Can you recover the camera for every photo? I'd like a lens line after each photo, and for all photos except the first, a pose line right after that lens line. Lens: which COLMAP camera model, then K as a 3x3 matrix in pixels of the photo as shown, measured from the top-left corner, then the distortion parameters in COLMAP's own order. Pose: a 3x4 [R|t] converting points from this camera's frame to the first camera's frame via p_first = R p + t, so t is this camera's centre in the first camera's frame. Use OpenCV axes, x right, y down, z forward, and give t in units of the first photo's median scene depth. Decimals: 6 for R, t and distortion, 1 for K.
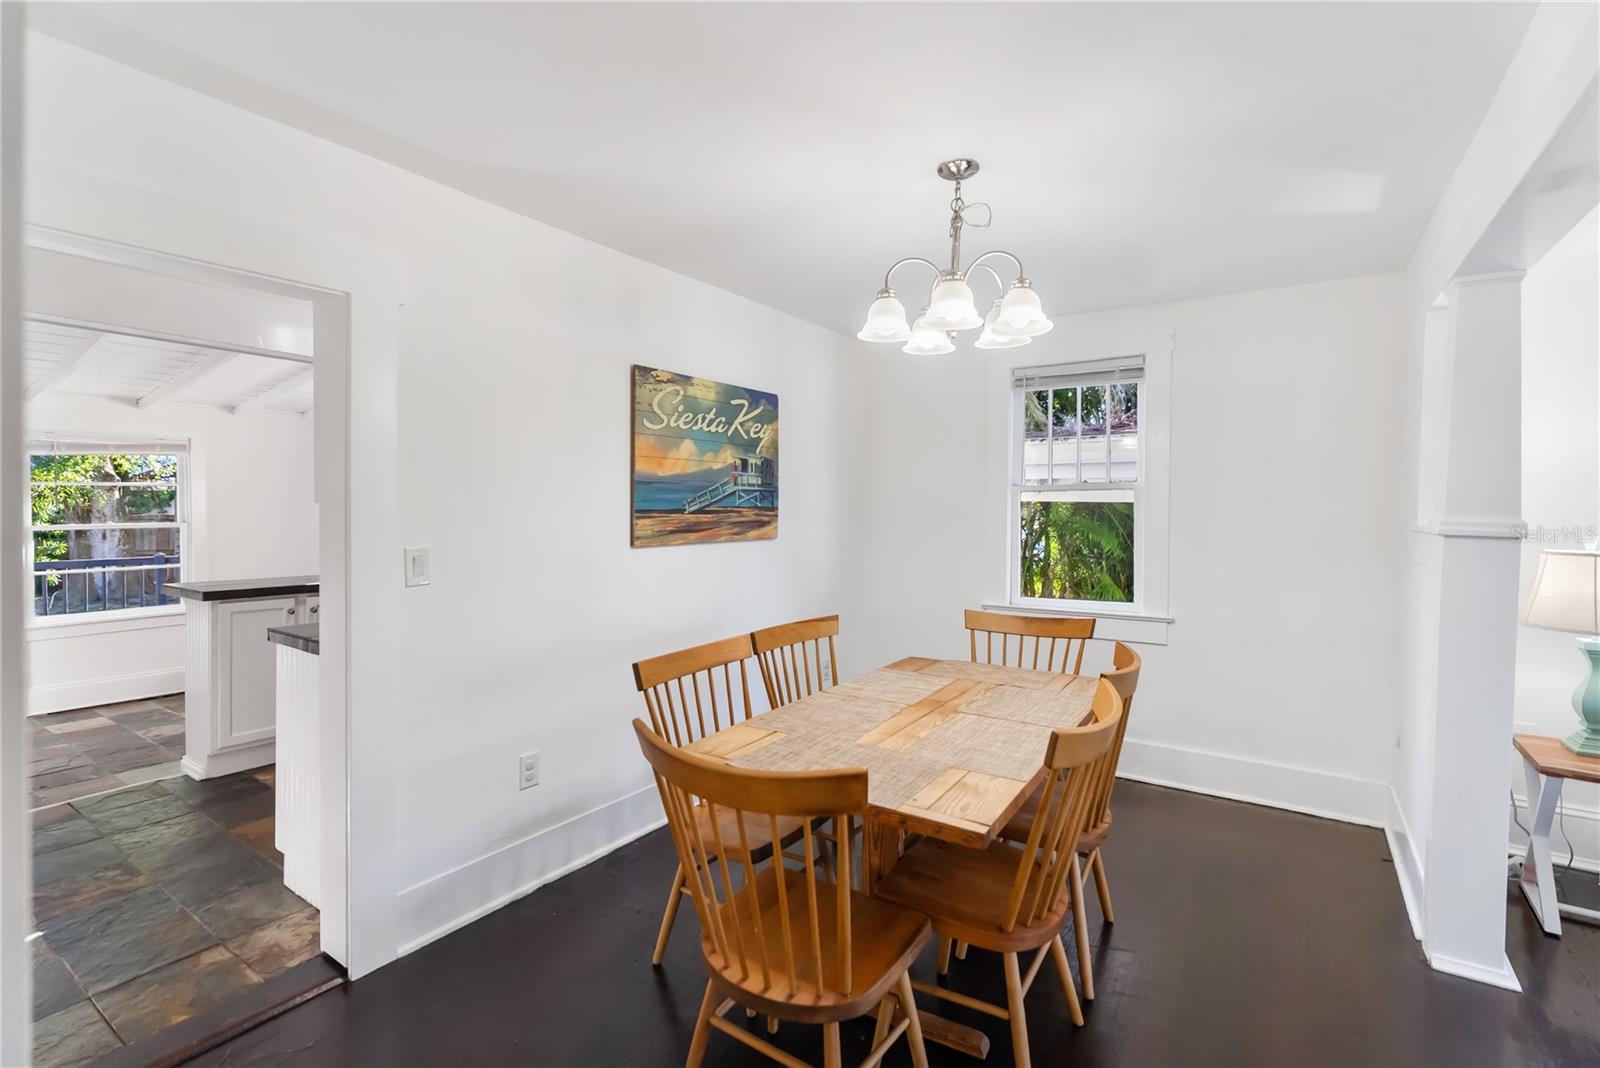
lens RADIAL K [[742.6, 0, 788.6], [0, 742.6, 503.5], [0, 0, 1]] dist [-0.012497, 0.005253]
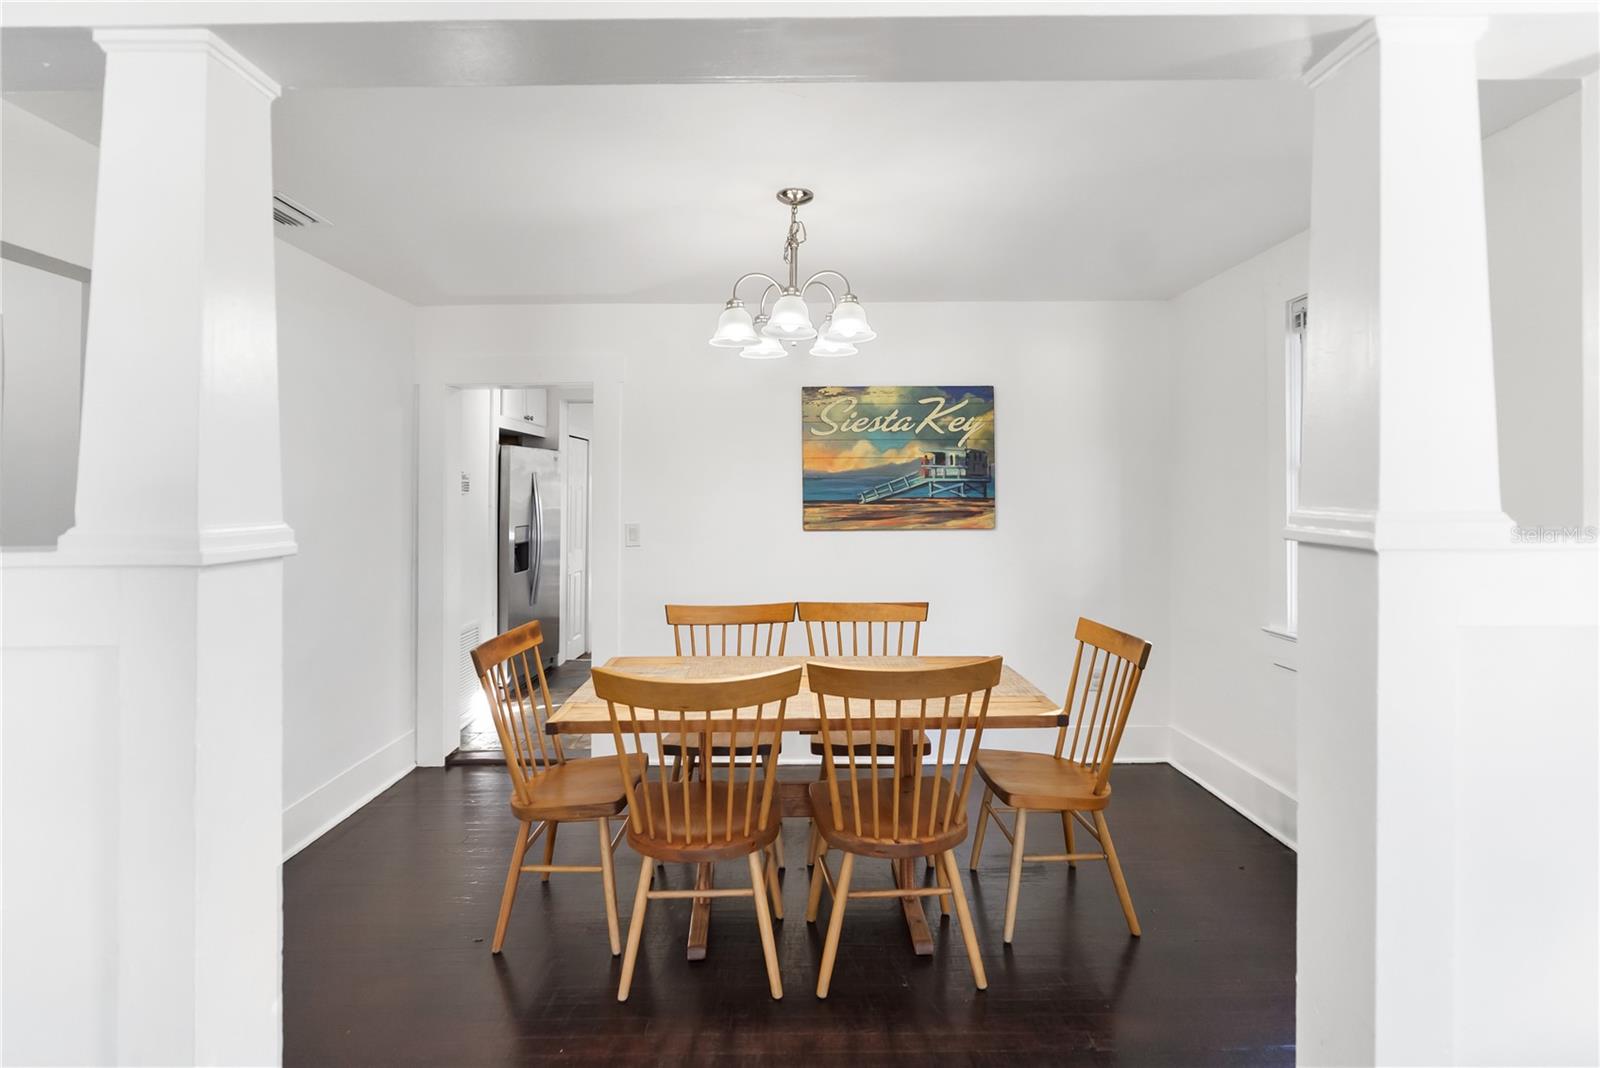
lens RADIAL K [[742.6, 0, 803.7], [0, 742.6, 471.4], [0, 0, 1]] dist [-0.012497, 0.005253]
pose [[0.578869, -0.029046, -0.814903, 0.720357], [0.009844, 0.999541, -0.028634, -0.004600], [0.815361, 0.008553, 0.578889, 0.230456]]
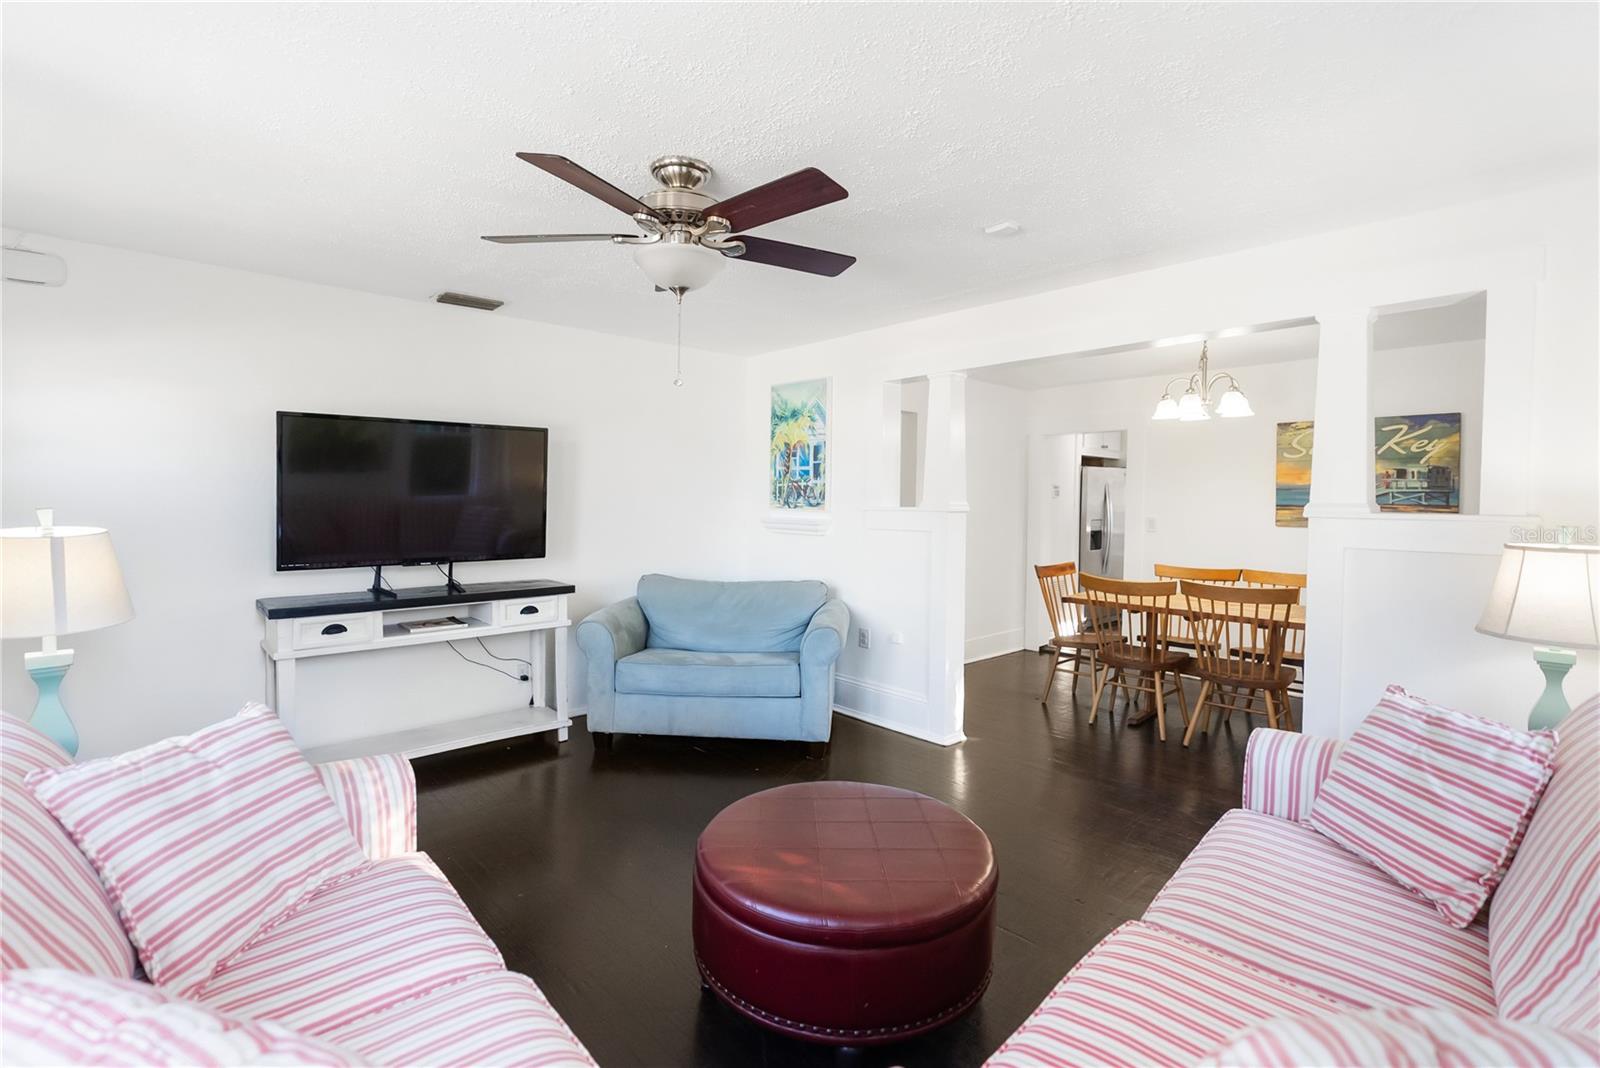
lens RADIAL K [[742.6, 0, 780.5], [0, 742.6, 508.9], [0, 0, 1]] dist [-0.012497, 0.005253]
pose [[-0.230248, 0.008305, -0.973096, 1.559841], [-0.006506, 0.999928, 0.010074, 0.006805], [0.973110, 0.008651, -0.230178, 0.218063]]
